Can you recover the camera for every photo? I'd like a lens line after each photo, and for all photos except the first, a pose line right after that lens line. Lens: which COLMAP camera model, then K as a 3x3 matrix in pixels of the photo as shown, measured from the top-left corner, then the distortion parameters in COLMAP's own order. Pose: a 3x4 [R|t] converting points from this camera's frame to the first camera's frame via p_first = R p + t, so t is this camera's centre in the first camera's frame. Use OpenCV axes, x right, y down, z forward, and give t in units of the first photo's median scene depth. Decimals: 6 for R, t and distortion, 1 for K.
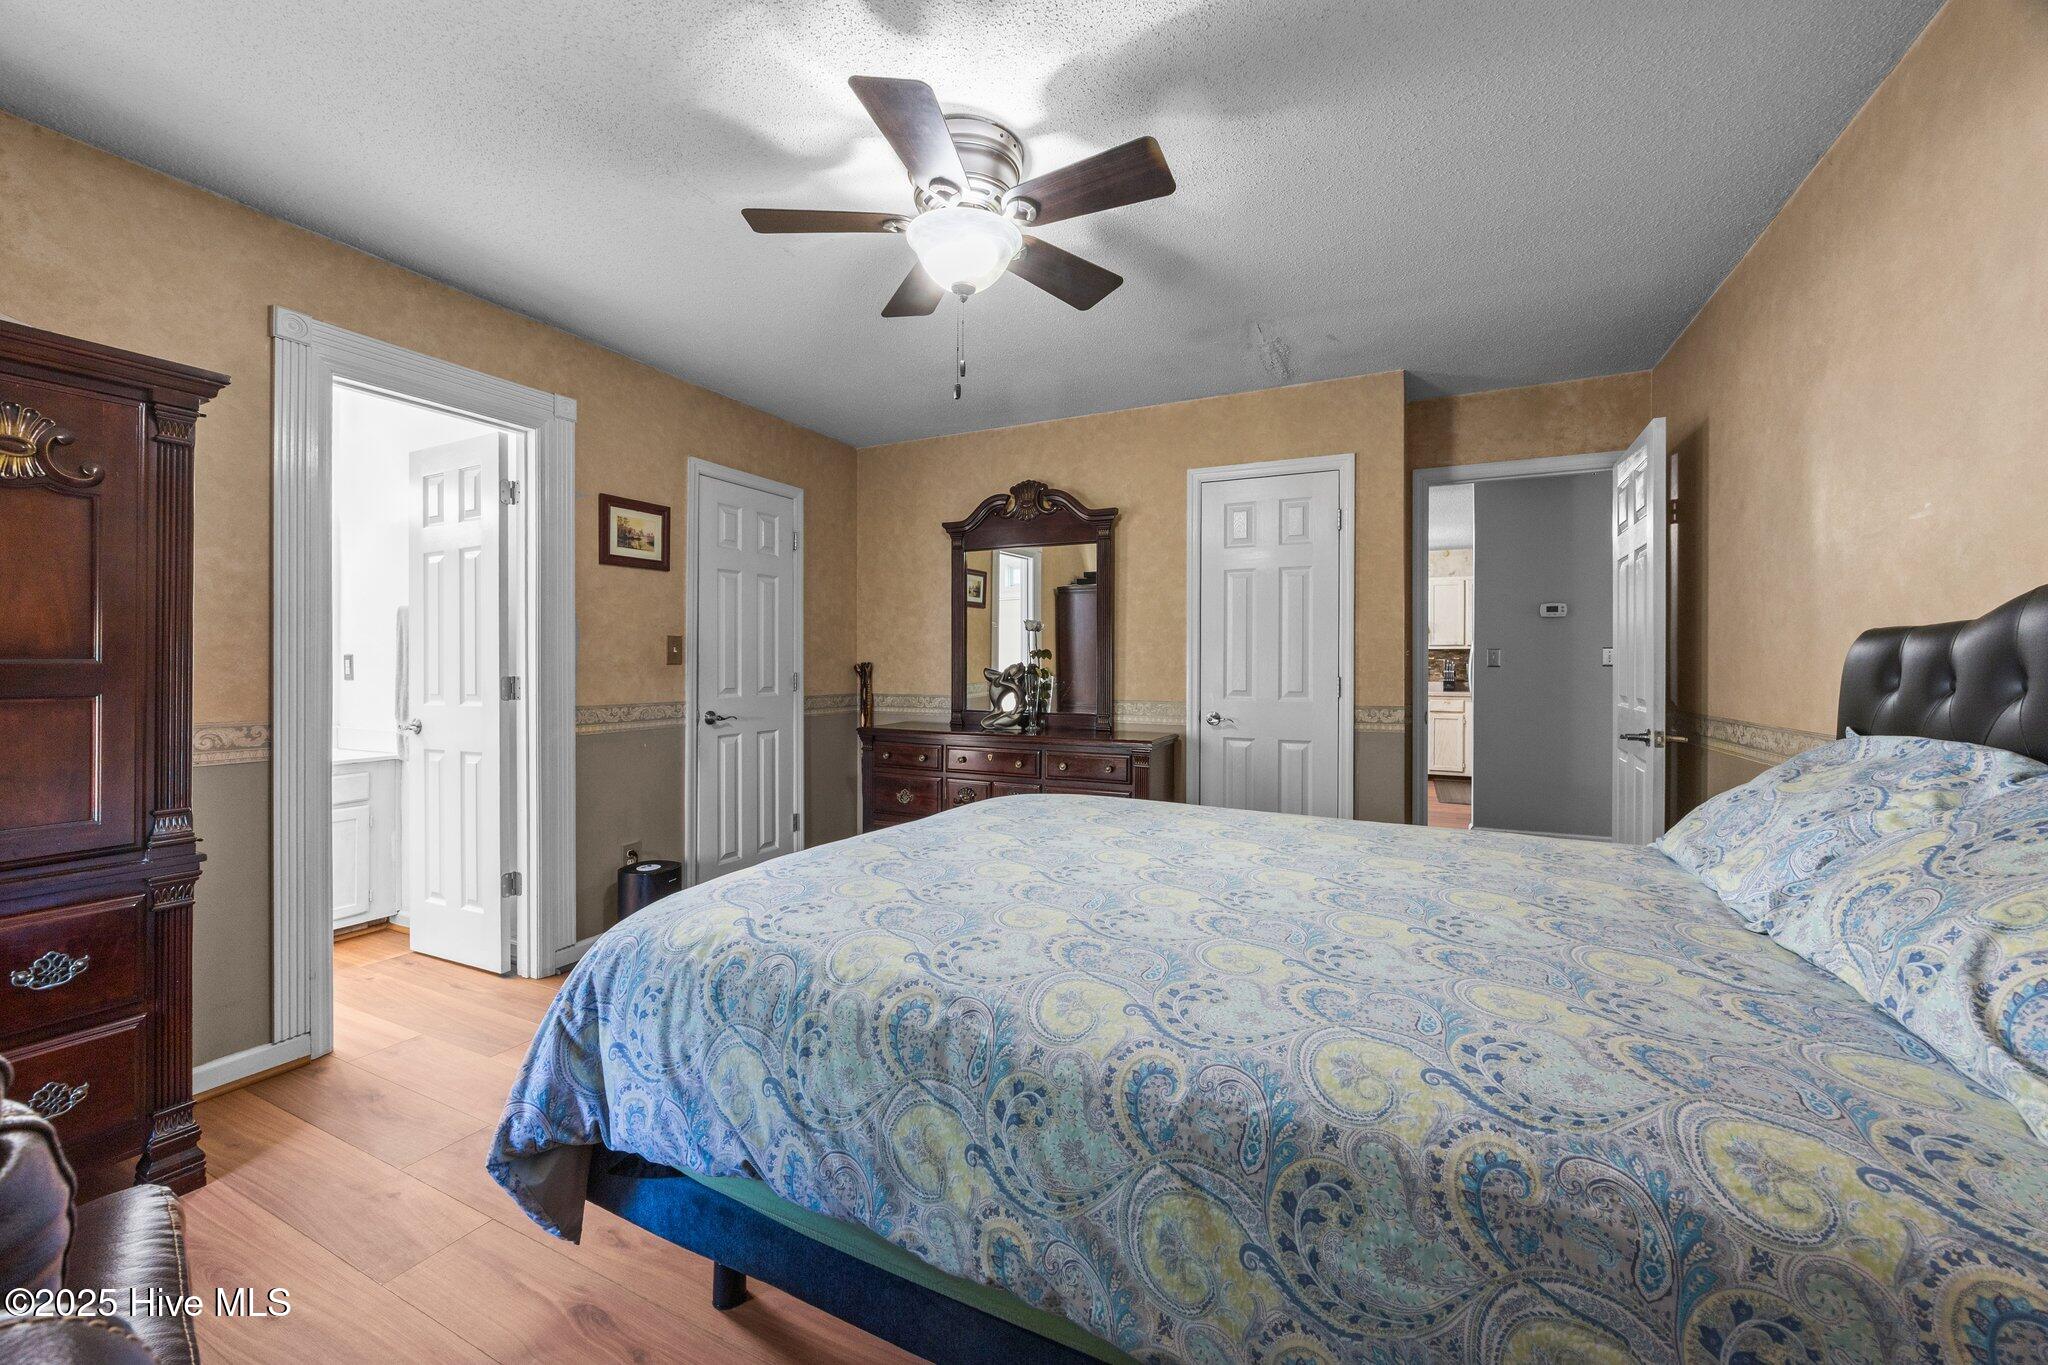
lens RADIAL K [[789.8, 0, 1029.6], [0, 789.8, 668.6], [0, 0, 1]] dist [0.006857, -0.000007]
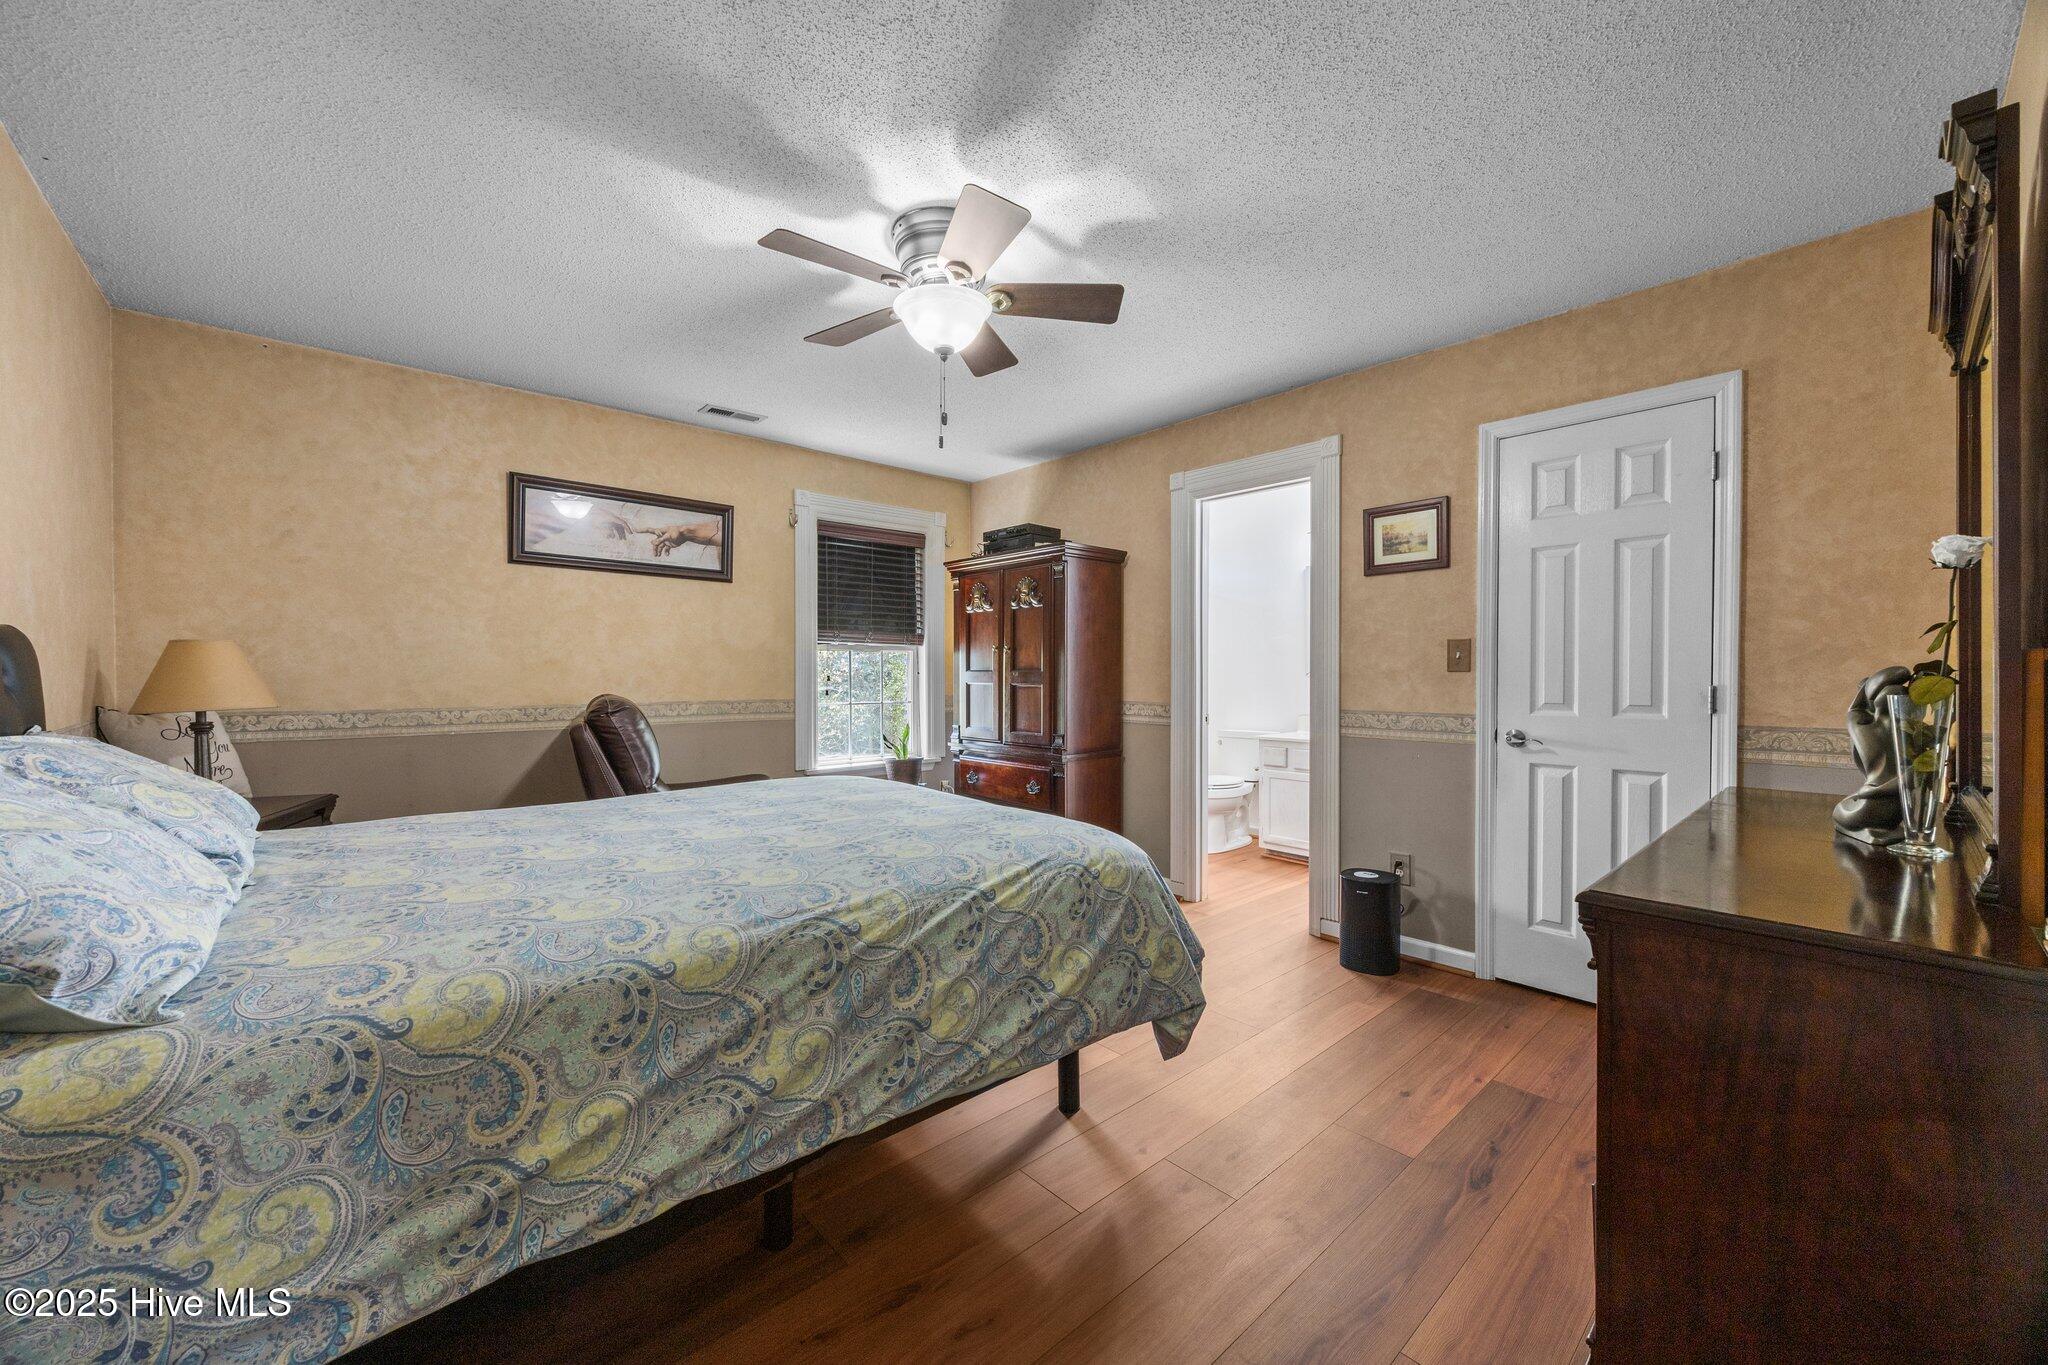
lens RADIAL K [[786.6, 0, 1024.0], [0, 786.6, 682.5], [0, 0, 1]] dist [0.001125, 0.000168]
pose [[-0.368316, -0.000530, -0.929701, 0.560923], [-0.009971, 0.999945, 0.003380, 0.009175], [0.929647, 0.010515, -0.368300, 0.901871]]
